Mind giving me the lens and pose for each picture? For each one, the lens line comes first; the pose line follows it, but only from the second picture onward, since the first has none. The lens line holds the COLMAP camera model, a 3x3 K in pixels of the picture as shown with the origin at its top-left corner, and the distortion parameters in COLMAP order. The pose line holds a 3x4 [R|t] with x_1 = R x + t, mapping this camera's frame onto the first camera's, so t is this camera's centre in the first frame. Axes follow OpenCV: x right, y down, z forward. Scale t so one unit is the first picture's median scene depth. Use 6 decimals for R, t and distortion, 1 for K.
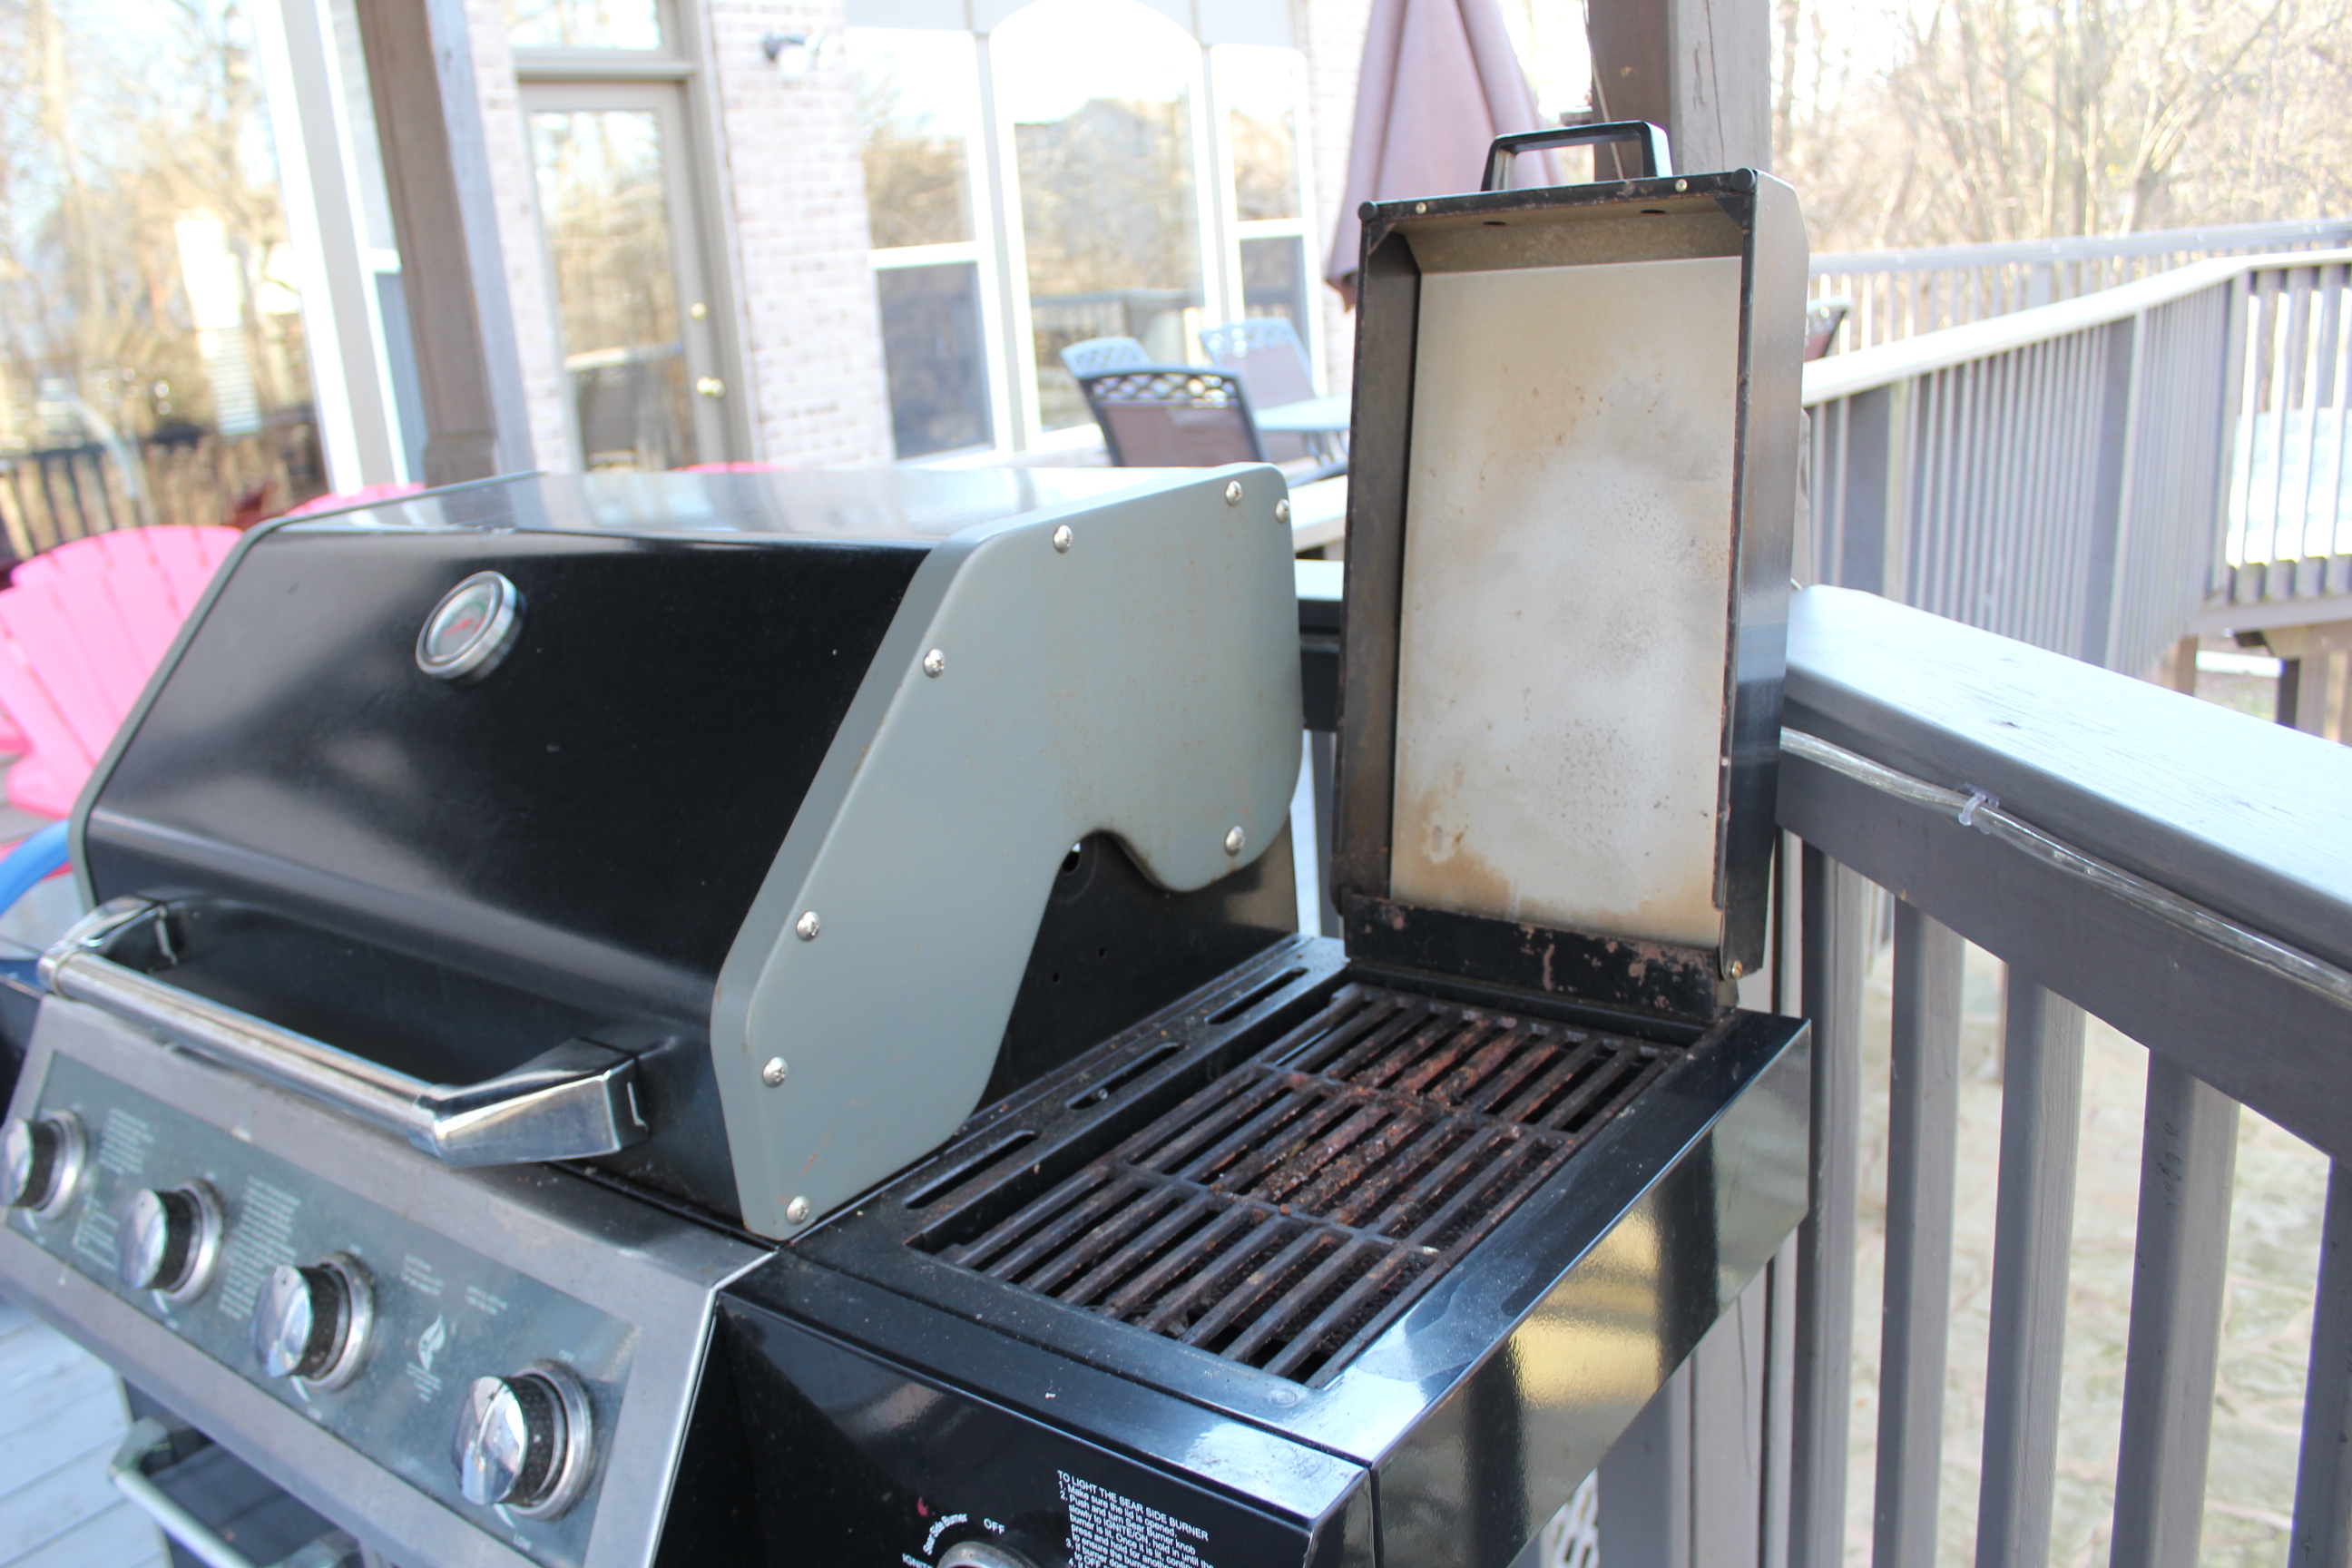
lens RADIAL K [[2033.9, 0, 1106.9], [0, 2033.9, 828.3], [0, 0, 1]] dist [-0.181371, 0.182738]
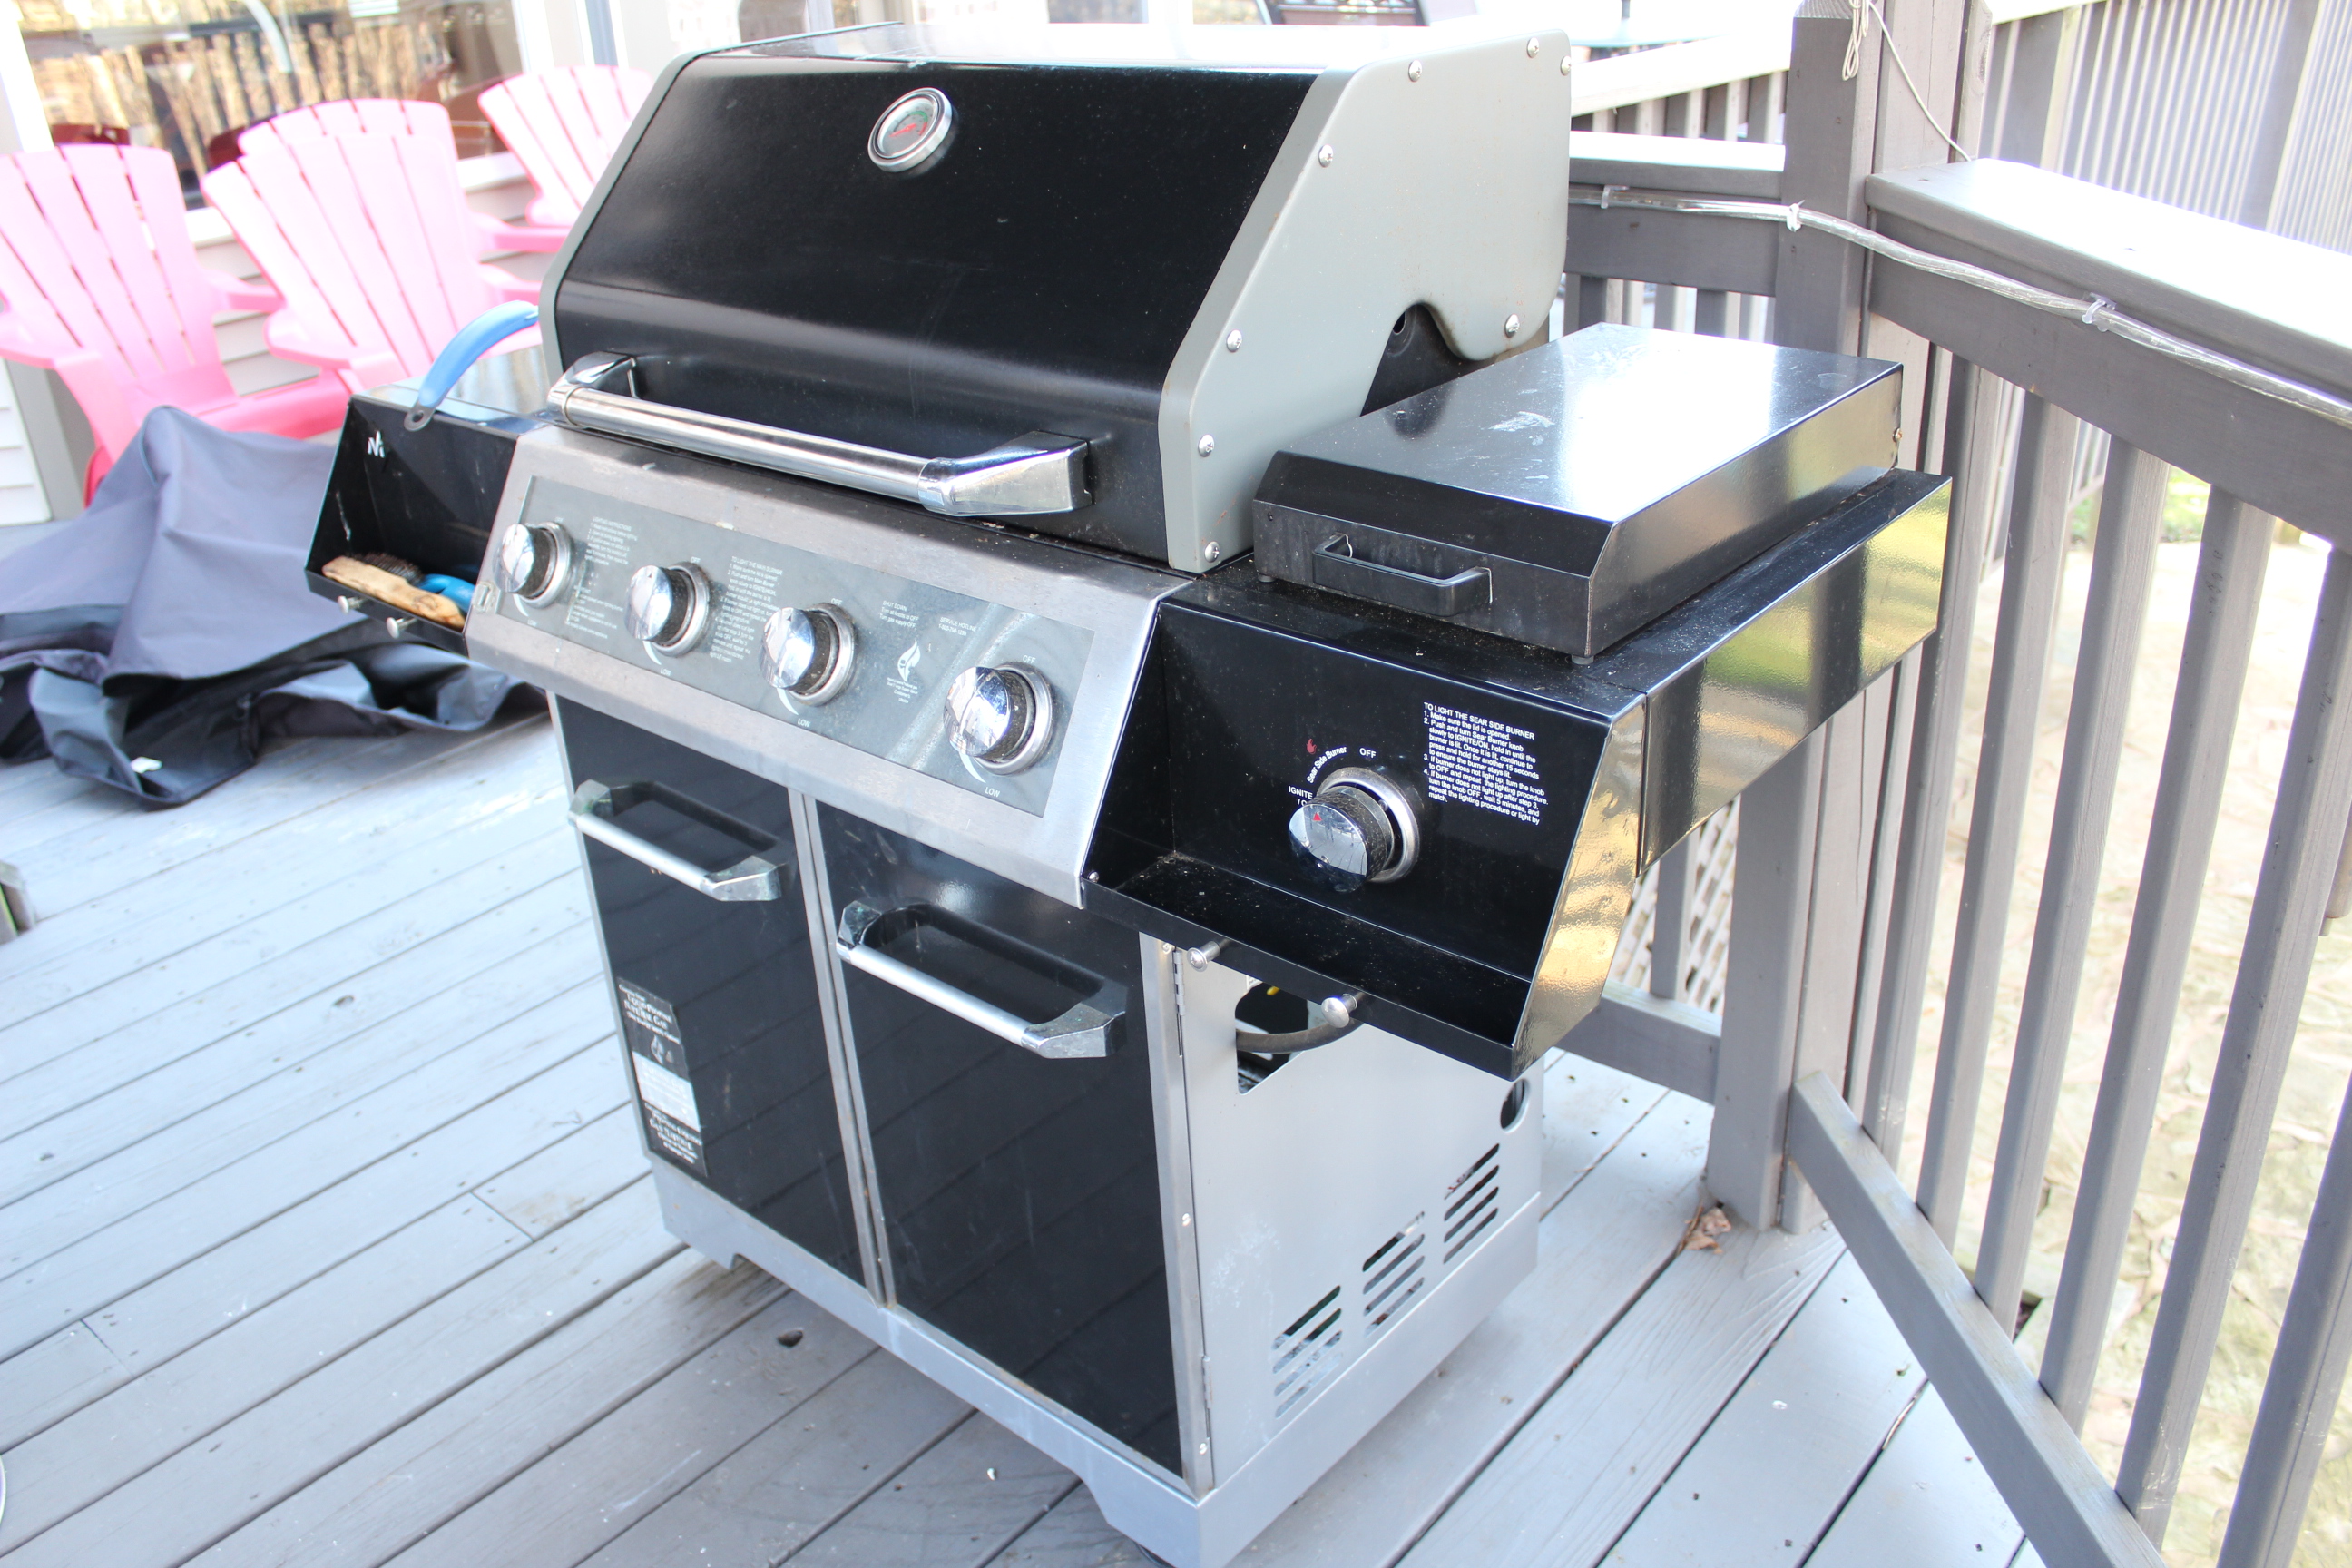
lens RADIAL K [[2033.9, 0, 1106.9], [0, 2033.9, 828.3], [0, 0, 1]] dist [-0.181371, 0.182738]
pose [[0.997958, 0.049714, -0.040103, -0.142806], [-0.041774, 0.982964, 0.178989, 0.116671], [0.048318, -0.176948, 0.983033, -0.356471]]
